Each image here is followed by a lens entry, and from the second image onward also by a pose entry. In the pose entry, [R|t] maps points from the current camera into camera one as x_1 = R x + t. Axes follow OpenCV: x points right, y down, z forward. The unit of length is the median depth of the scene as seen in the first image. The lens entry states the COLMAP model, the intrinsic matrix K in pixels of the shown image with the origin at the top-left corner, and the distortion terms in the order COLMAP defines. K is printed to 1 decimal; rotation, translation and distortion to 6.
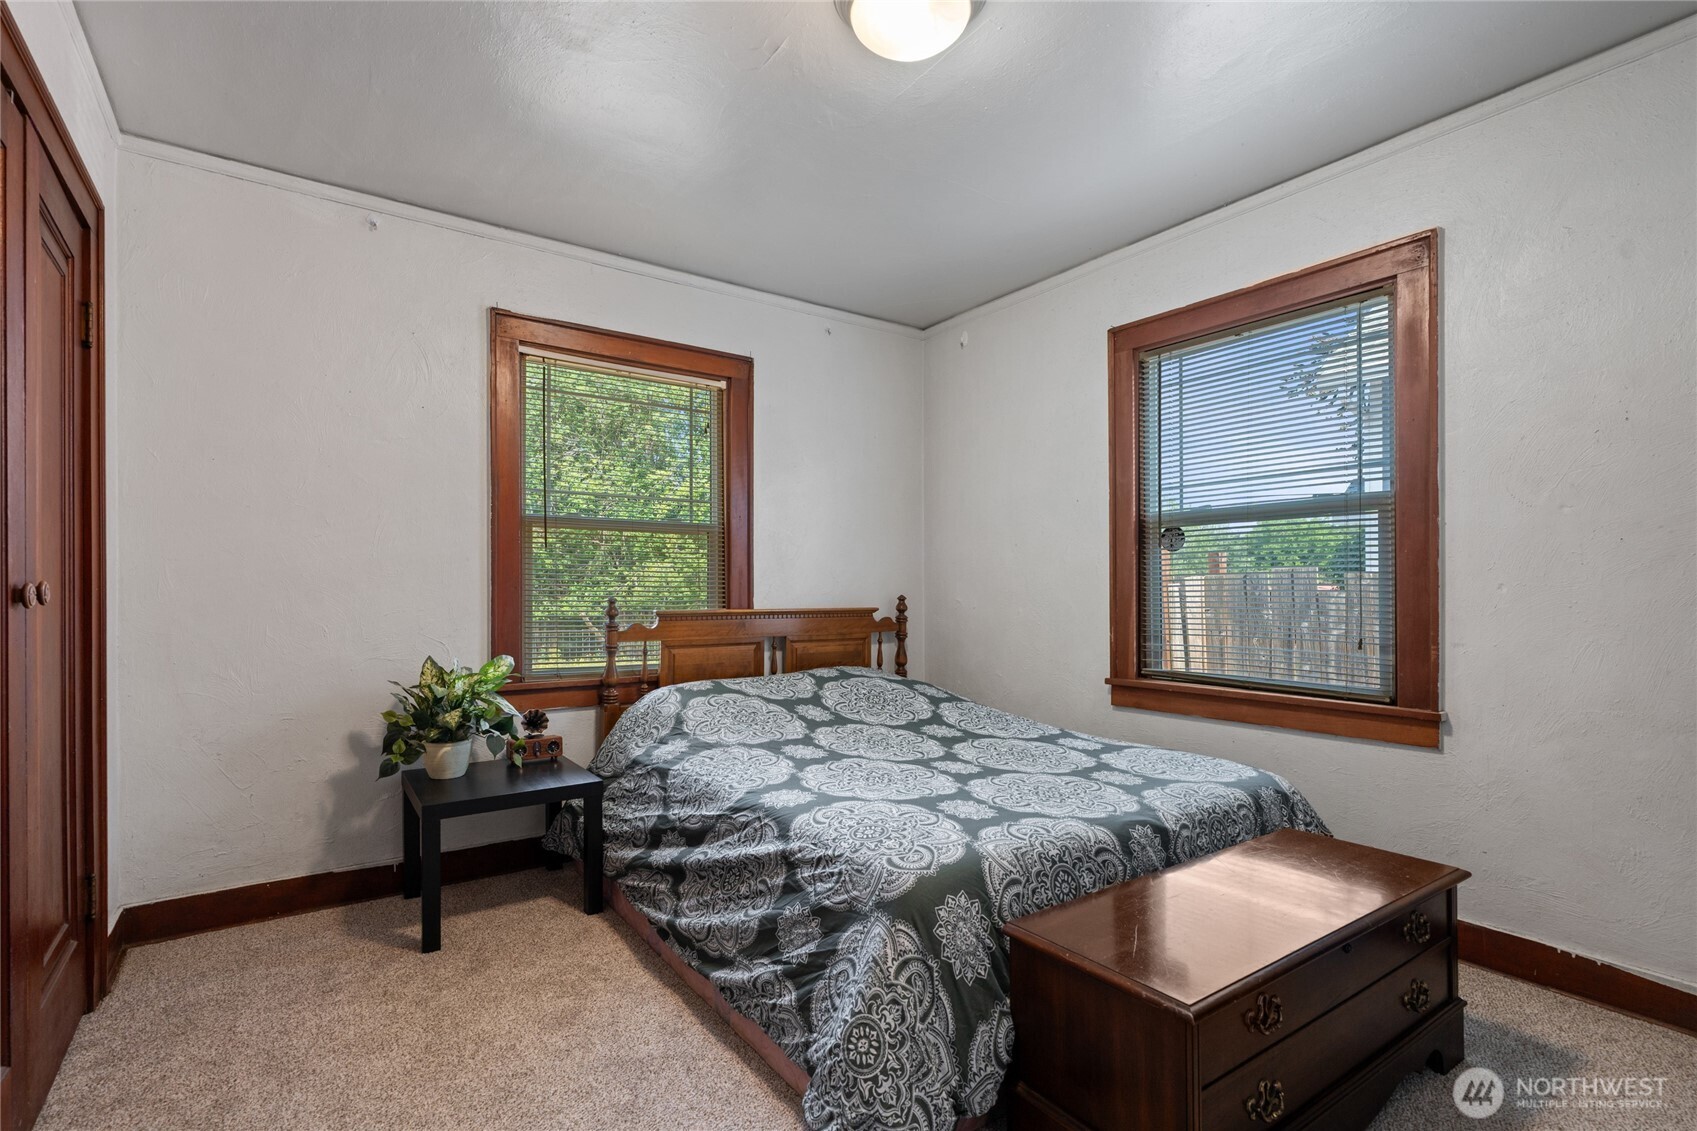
lens RADIAL K [[791.4, 0, 847.7], [0, 791.4, 593.4], [0, 0, 1]] dist [-0.001741, -0.000119]
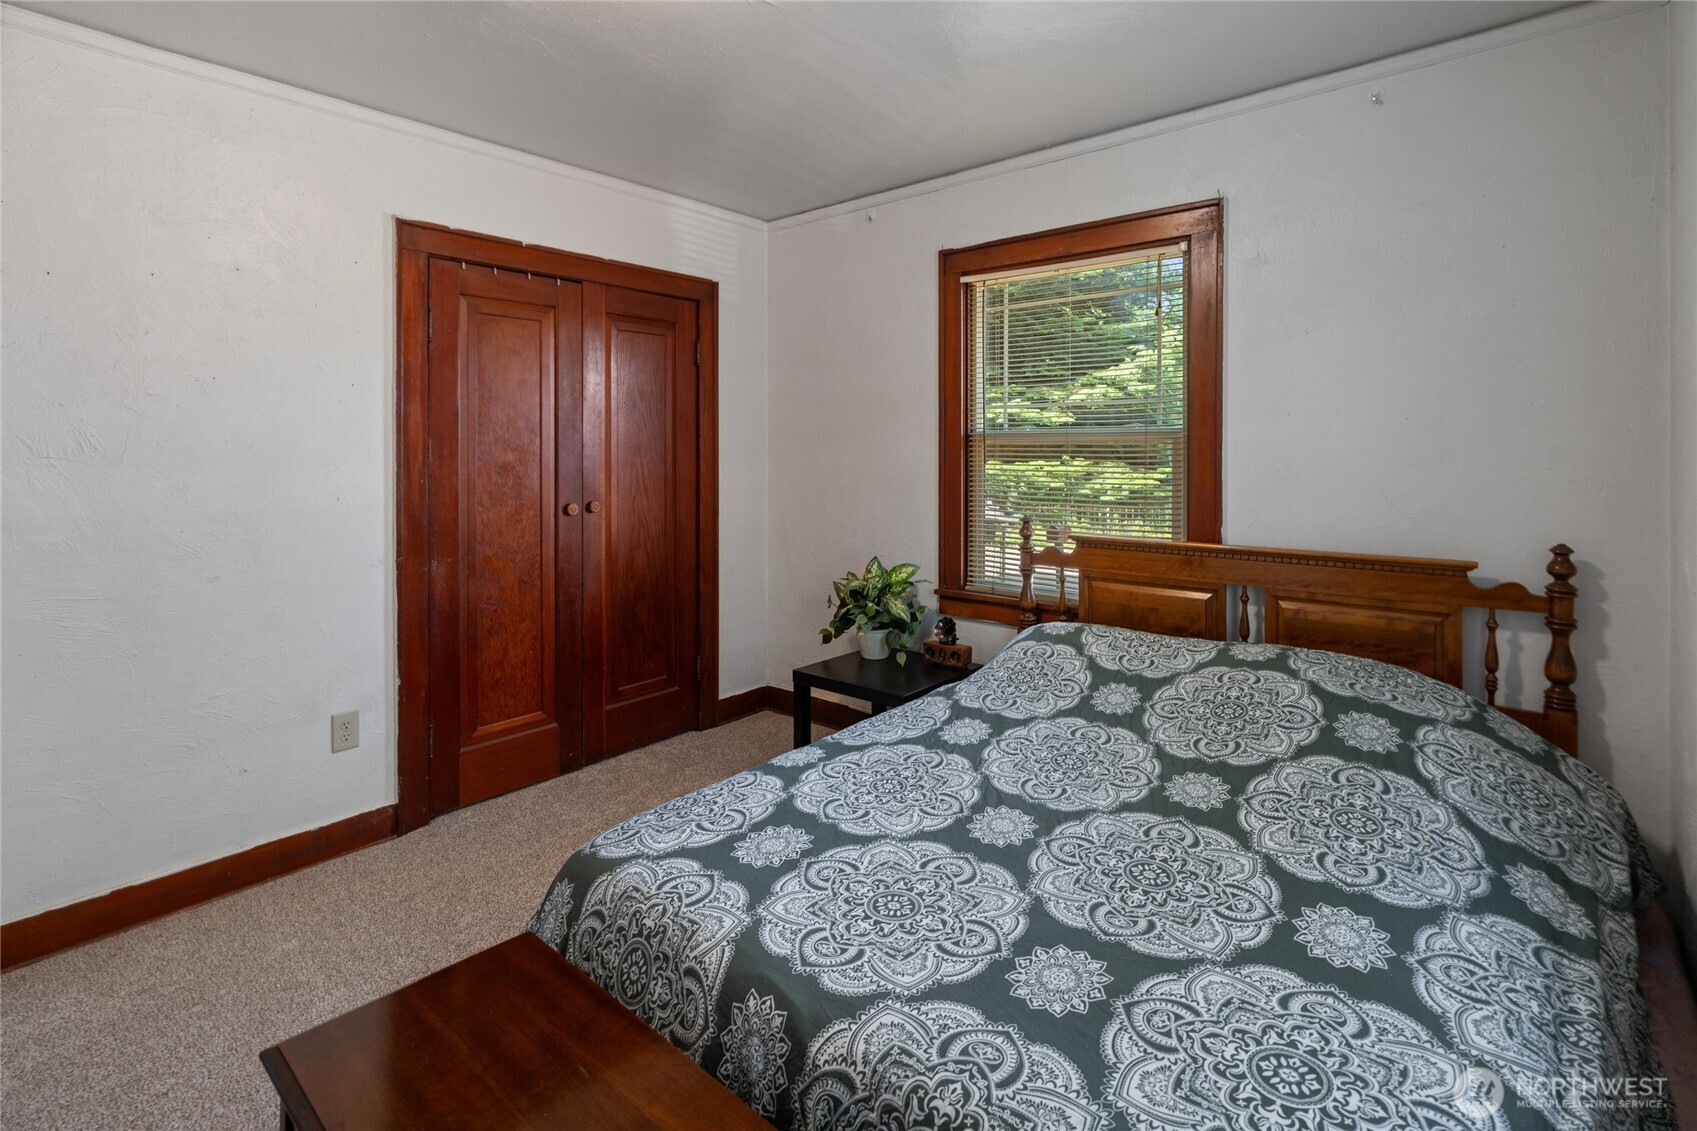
lens RADIAL K [[809.8, 0, 847.2], [0, 809.8, 459.4], [0, 0, 1]] dist [-0.000775, 0.000029]
pose [[0.242892, 0.008213, -0.970018, 0.695526], [-0.003643, 0.999965, 0.007554, -0.082448], [0.970046, 0.001699, 0.242914, 0.653161]]
